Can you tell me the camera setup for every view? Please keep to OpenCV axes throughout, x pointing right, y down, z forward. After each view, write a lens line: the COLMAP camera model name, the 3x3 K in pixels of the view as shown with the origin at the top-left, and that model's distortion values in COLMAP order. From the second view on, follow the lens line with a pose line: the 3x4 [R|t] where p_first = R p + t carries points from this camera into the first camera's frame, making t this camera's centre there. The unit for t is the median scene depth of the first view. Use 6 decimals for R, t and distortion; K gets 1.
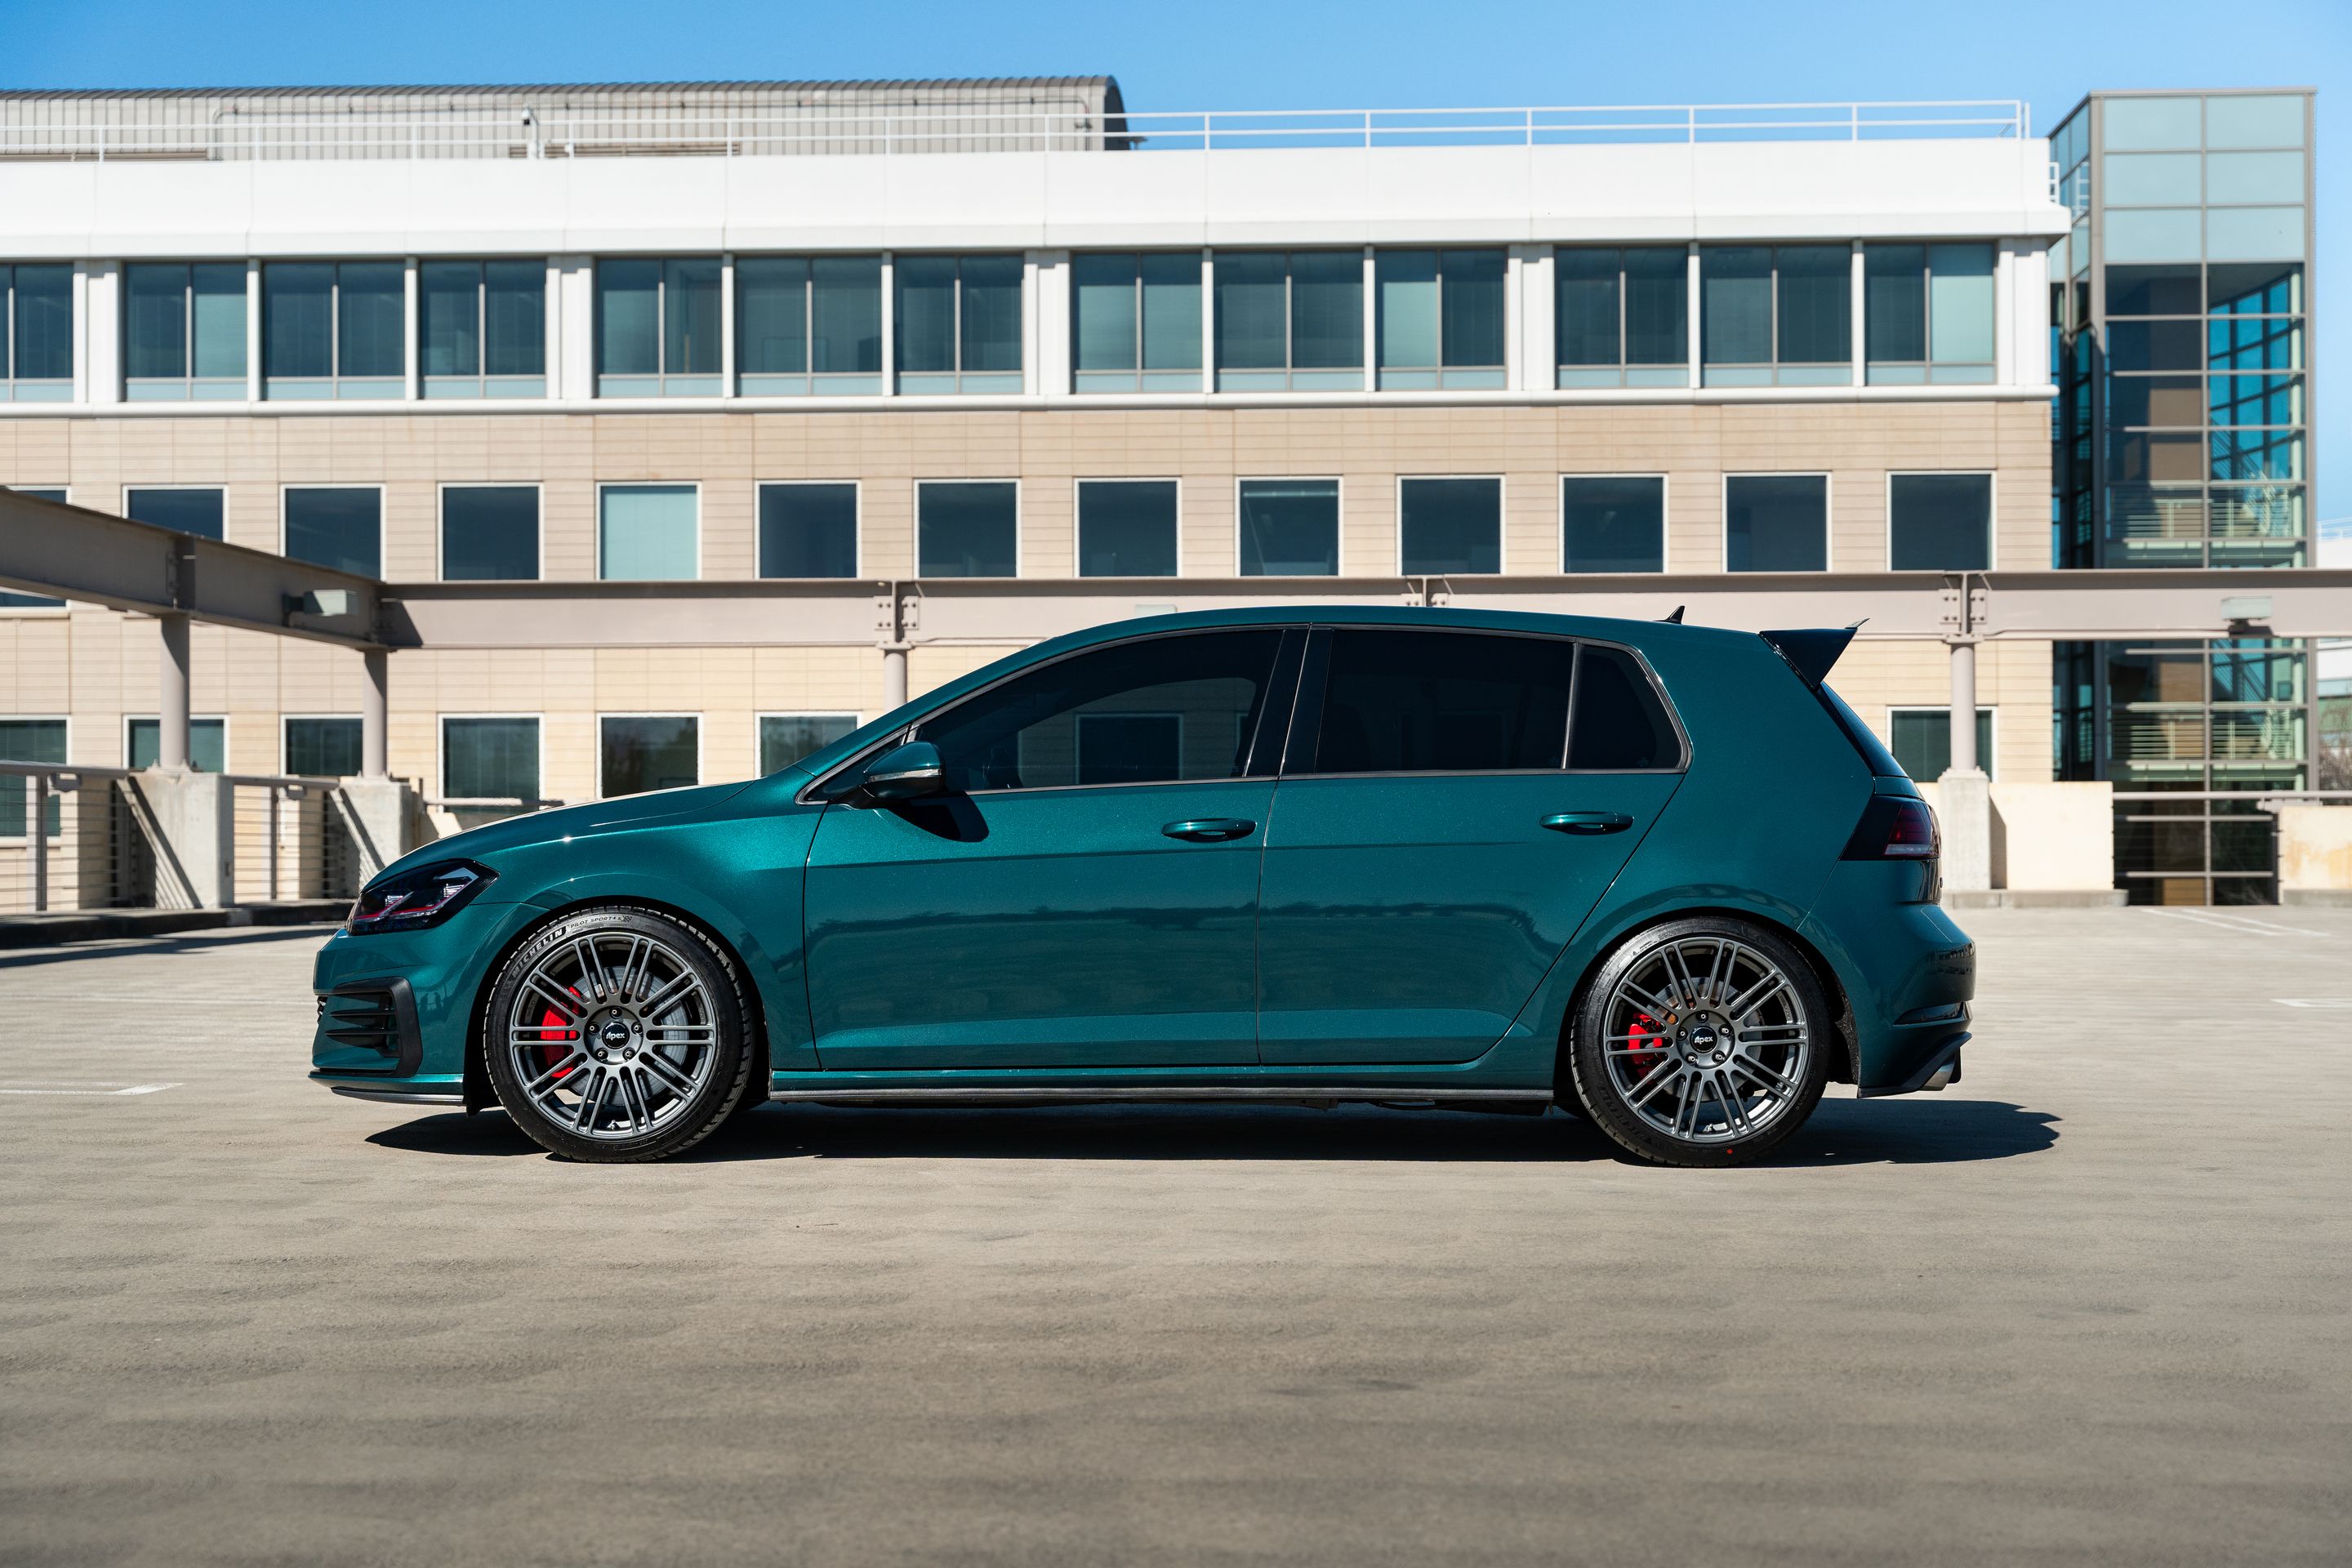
lens RADIAL K [[4414.3, 0, 1179.3], [0, 4414.3, 774.8], [0, 0, 1]] dist [0.081476, 0.000000]
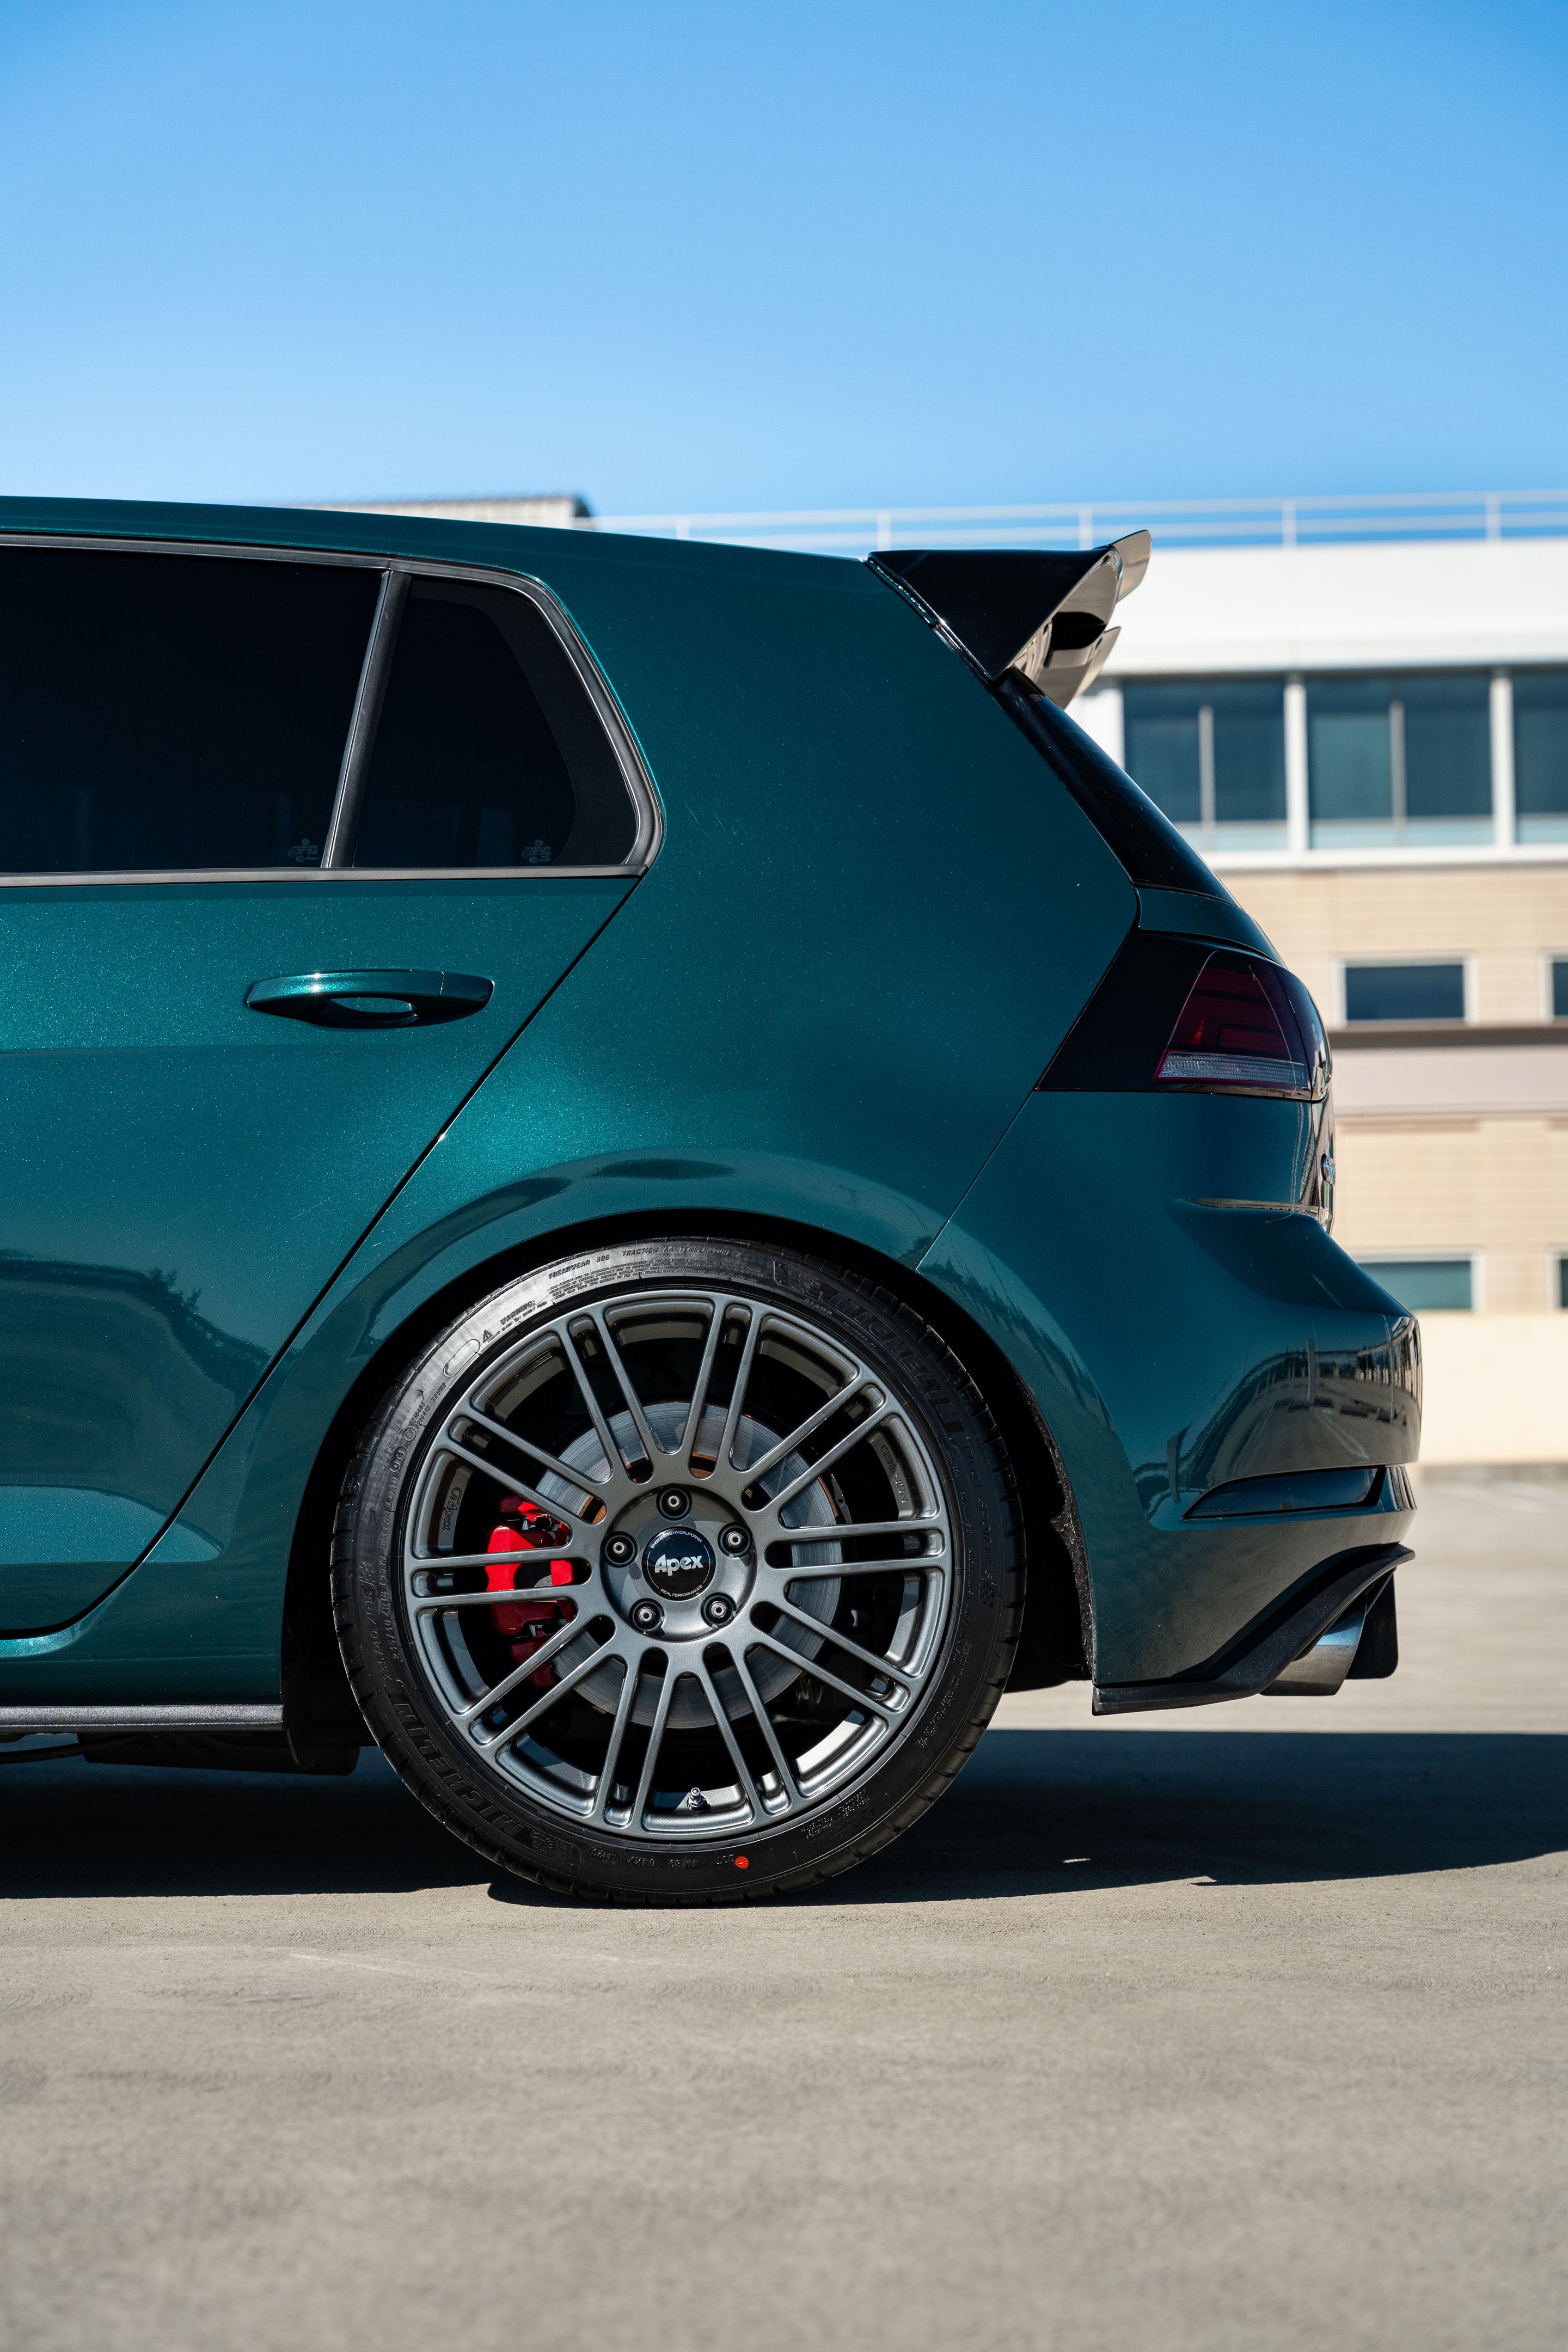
lens RADIAL K [[4792.8, 0, 790.6], [0, 4792.8, 1170.2], [0, 0, 1]] dist [0.086378, 0.000000]
pose [[0.999873, -0.013650, -0.008205, 0.046115], [0.013223, 0.998658, -0.050070, 0.016425], [0.008877, 0.049955, 0.998712, 0.206237]]
